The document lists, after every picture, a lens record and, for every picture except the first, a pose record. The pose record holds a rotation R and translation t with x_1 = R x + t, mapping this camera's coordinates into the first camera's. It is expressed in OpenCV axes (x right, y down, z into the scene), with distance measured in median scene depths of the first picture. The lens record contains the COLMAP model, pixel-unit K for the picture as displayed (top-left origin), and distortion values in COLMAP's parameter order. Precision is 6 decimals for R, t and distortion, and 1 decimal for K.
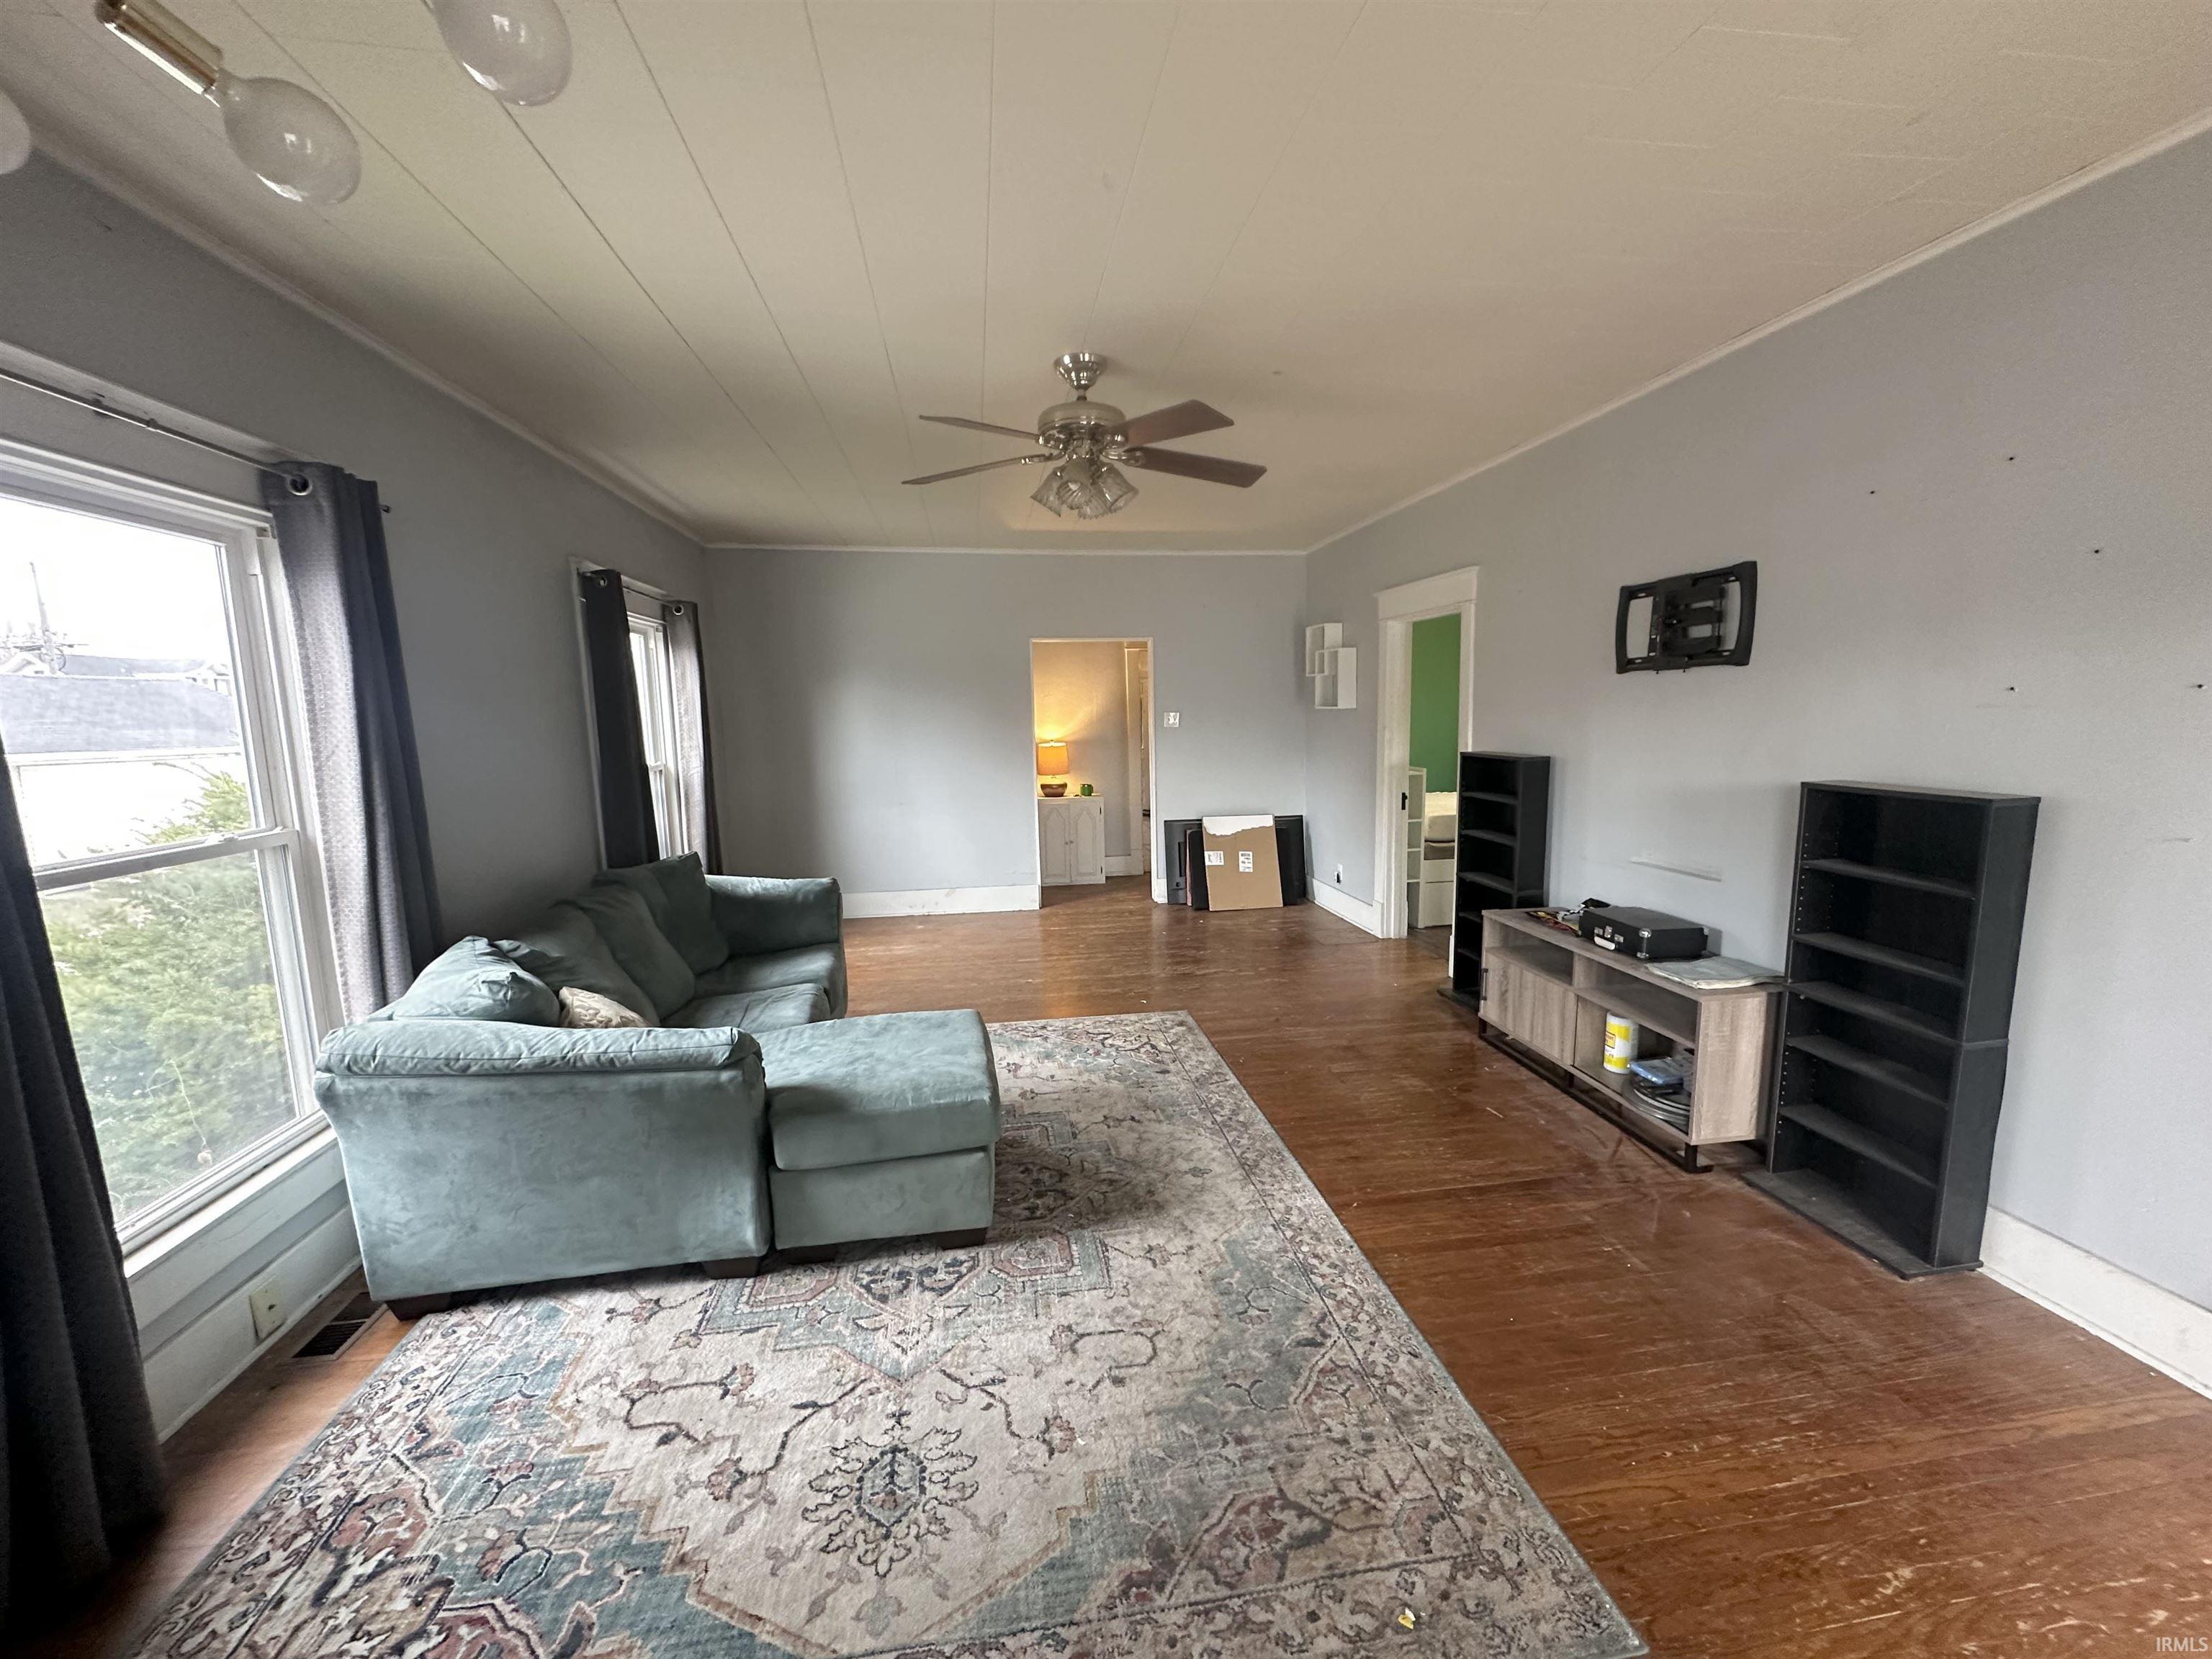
lens RADIAL K [[878.7, 0, 1106.0], [0, 878.7, 829.5], [0, 0, 1]] dist [-0.003058, -0.000059]
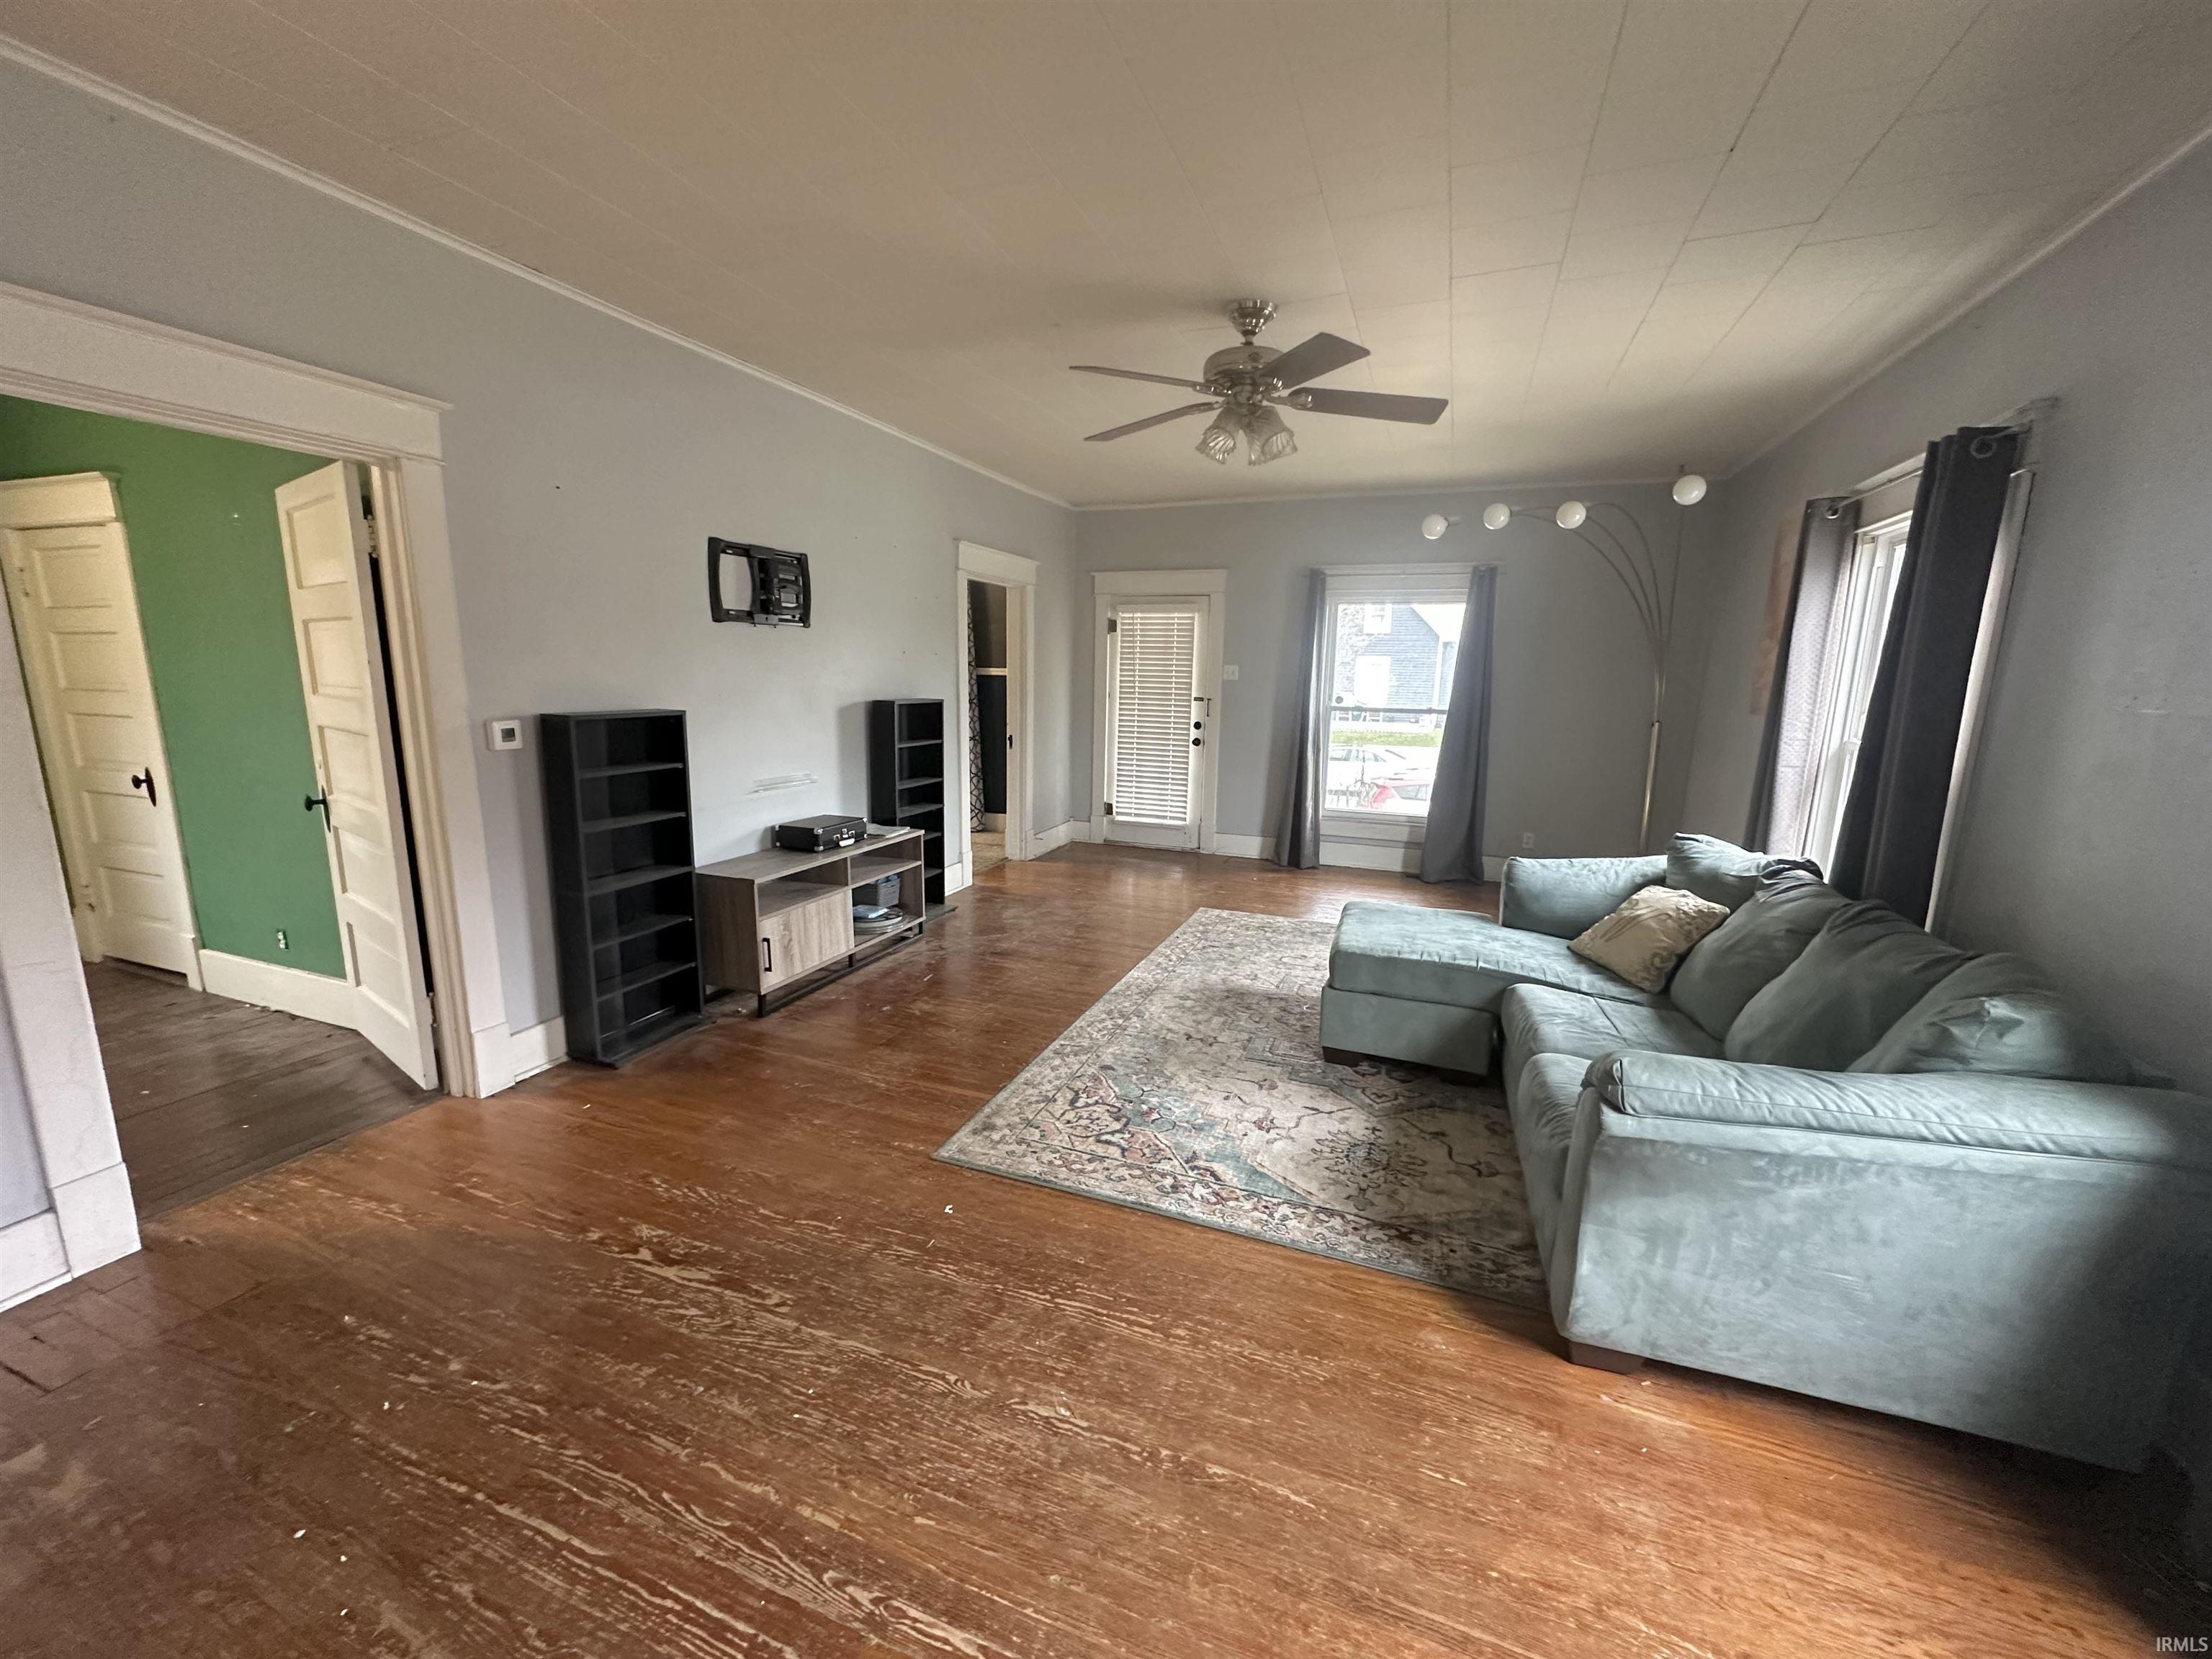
lens RADIAL K [[879.0, 0, 1108.0], [0, 879.0, 830.2], [0, 0, 1]] dist [-0.006338, 0.002320]
pose [[-0.867698, -0.090798, 0.488729, -0.542423], [0.063467, 0.954894, 0.290085, -0.328642], [-0.493023, 0.282725, -0.822797, 2.605710]]
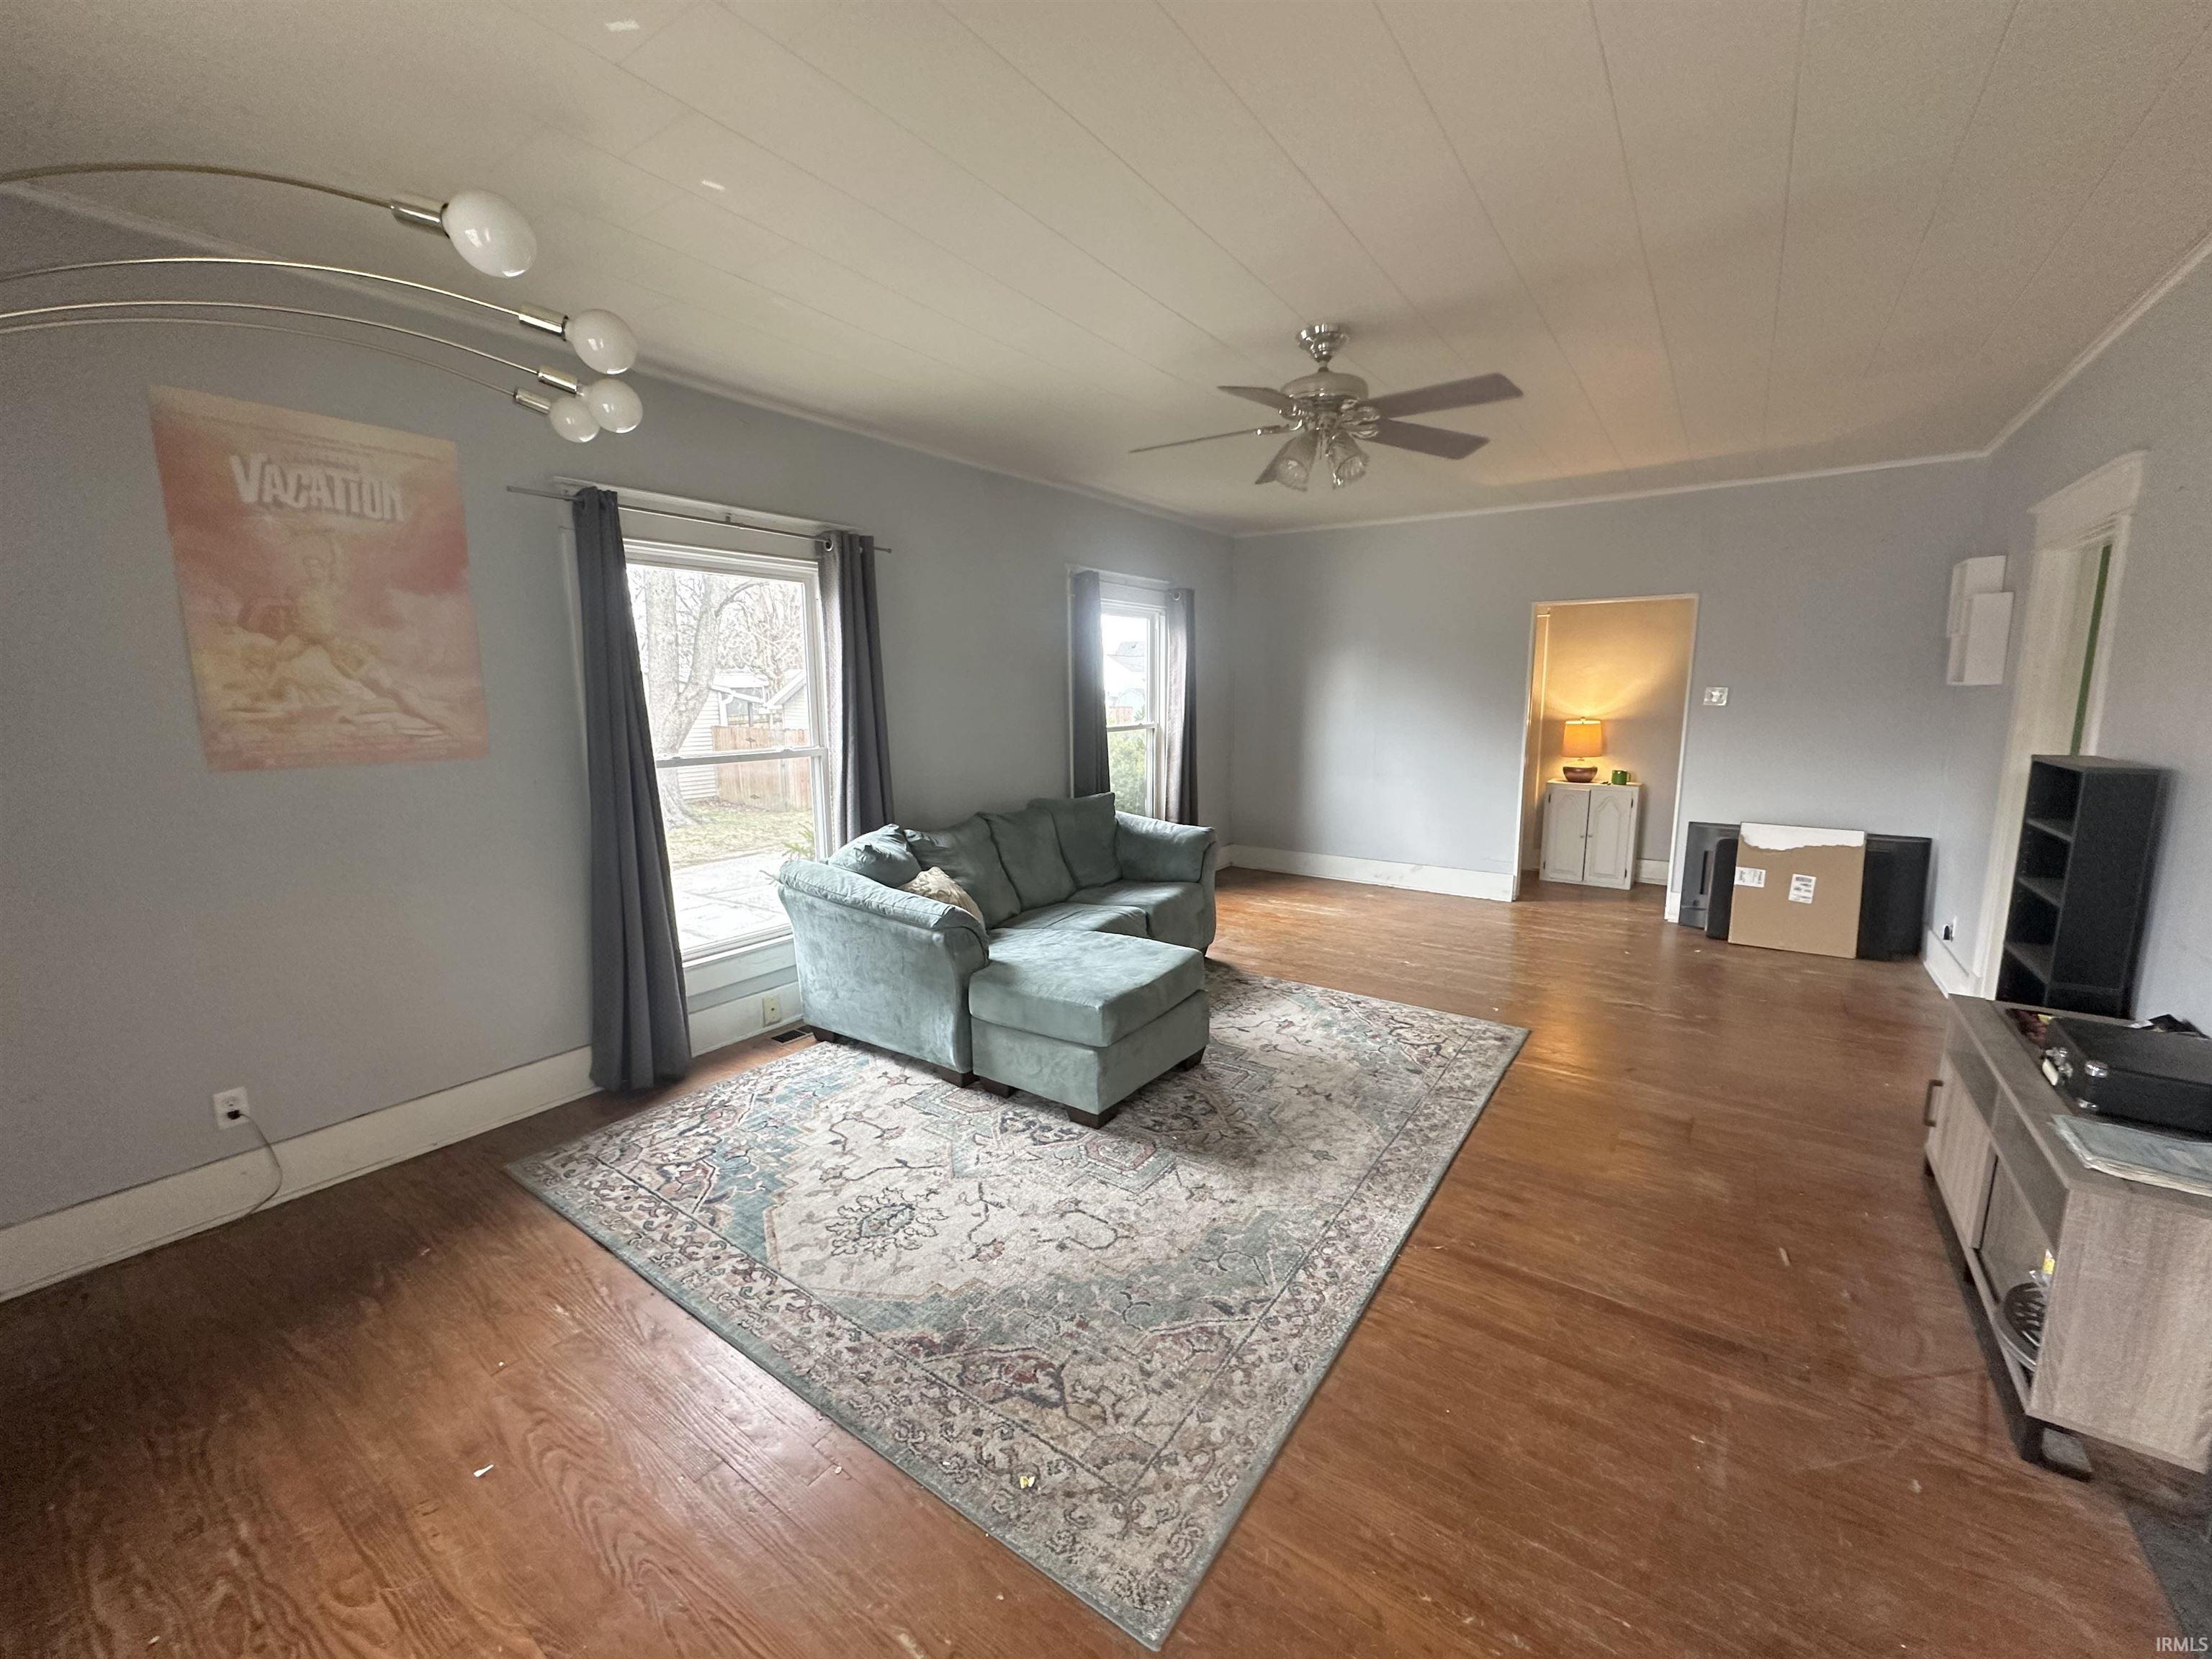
lens RADIAL K [[879.0, 0, 1108.0], [0, 879.0, 830.2], [0, 0, 1]] dist [-0.006338, 0.002320]
pose [[0.718788, 0.125225, -0.683858, 0.688368], [-0.101505, 0.992007, 0.074963, -0.025599], [0.687779, 0.015533, 0.725754, 0.142883]]
